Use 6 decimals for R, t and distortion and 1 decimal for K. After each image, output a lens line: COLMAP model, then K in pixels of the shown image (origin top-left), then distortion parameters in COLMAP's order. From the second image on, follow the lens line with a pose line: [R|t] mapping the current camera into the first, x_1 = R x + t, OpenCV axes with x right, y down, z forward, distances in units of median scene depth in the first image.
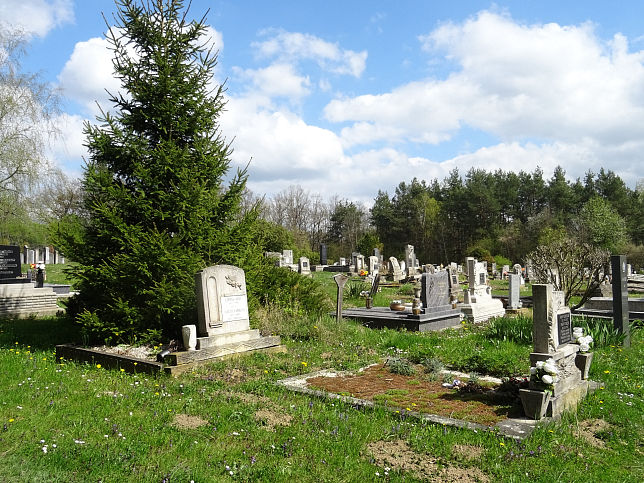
lens RADIAL K [[544.8, 0, 321.7], [0, 544.8, 240.9], [0, 0, 1]] dist [0.004415, -0.001568]
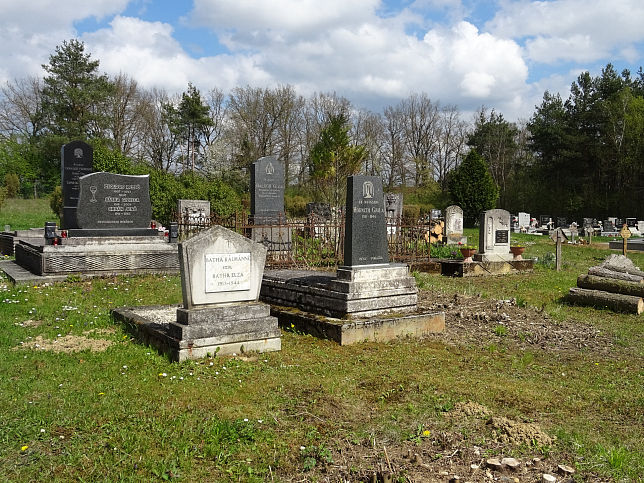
lens RADIAL K [[605.9, 0, 318.9], [0, 605.9, 244.8], [0, 0, 1]] dist [-0.014444, 0.000000]
pose [[0.955493, 0.031102, -0.293369, 0.073818], [-0.001078, 0.994789, 0.101953, 0.008958], [0.295011, -0.097100, 0.950547, 0.296866]]
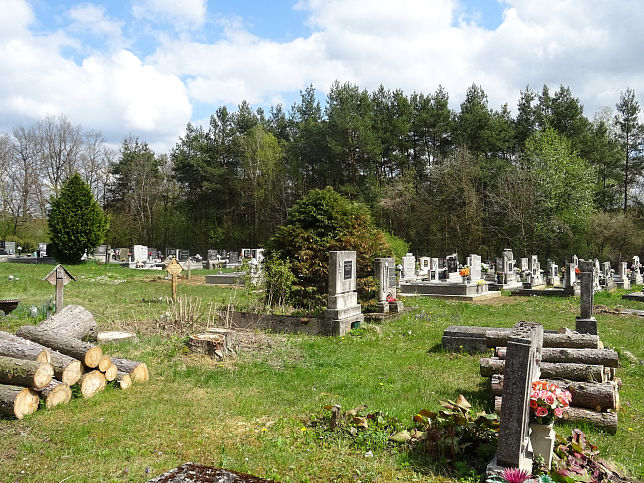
lens RADIAL K [[605.9, 0, 320.7], [0, 605.9, 240.6], [0, 0, 1]] dist [-0.014444, 0.000000]
pose [[0.973238, 0.001620, 0.229792, 0.103835], [-0.010478, 0.999248, 0.037333, 0.010971], [-0.229559, -0.038741, 0.972523, 0.341564]]
